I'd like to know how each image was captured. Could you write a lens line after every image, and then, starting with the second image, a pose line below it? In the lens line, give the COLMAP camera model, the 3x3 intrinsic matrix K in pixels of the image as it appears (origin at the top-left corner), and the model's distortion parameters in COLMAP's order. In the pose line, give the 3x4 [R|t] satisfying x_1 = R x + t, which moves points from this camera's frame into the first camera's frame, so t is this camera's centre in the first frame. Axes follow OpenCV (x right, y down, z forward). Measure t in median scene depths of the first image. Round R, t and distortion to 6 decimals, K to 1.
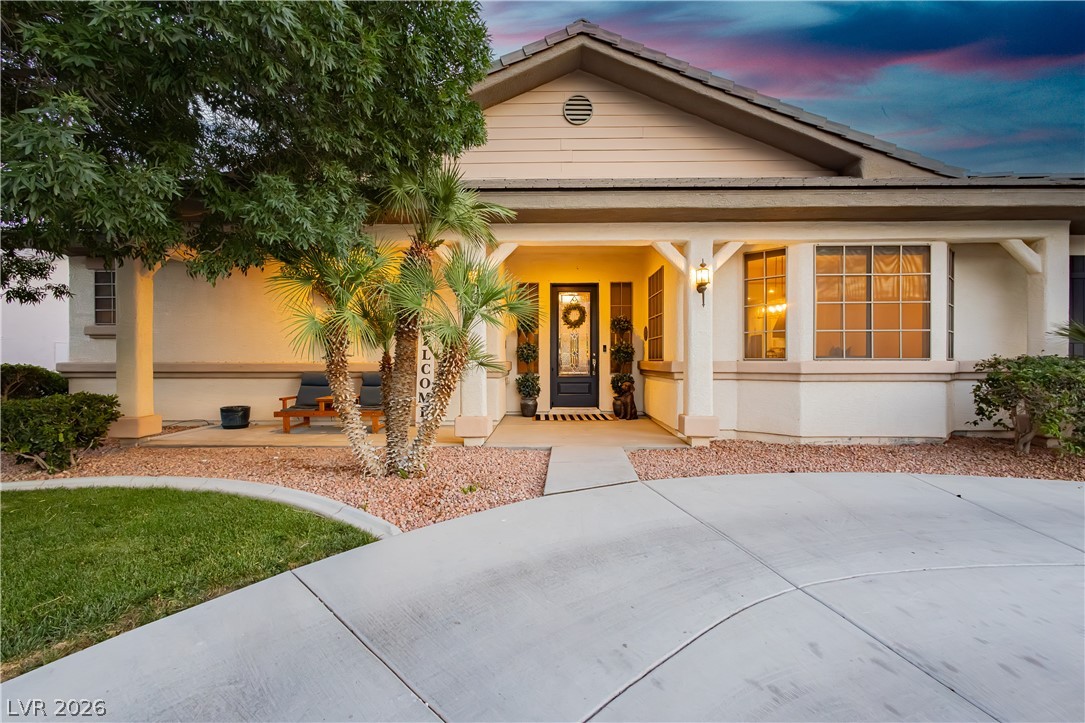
lens RADIAL K [[494.2, 0, 549.7], [0, 494.2, 362.8], [0, 0, 1]] dist [-0.003686, -0.001435]
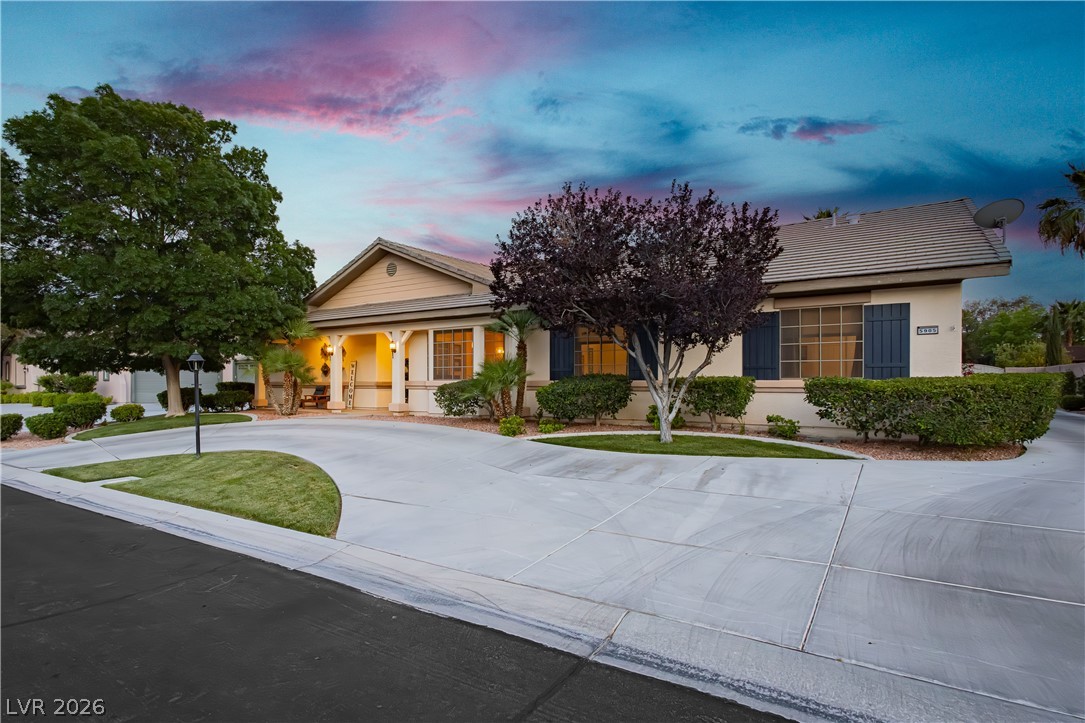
lens RADIAL K [[494.2, 0, 541.1], [0, 494.2, 362.3], [0, 0, 1]] dist [-0.003686, -0.001435]
pose [[0.886058, -0.019421, -0.463167, 1.864465], [0.008203, 0.999622, -0.026222, -0.021497], [0.463501, 0.019435, 0.885883, -0.748146]]
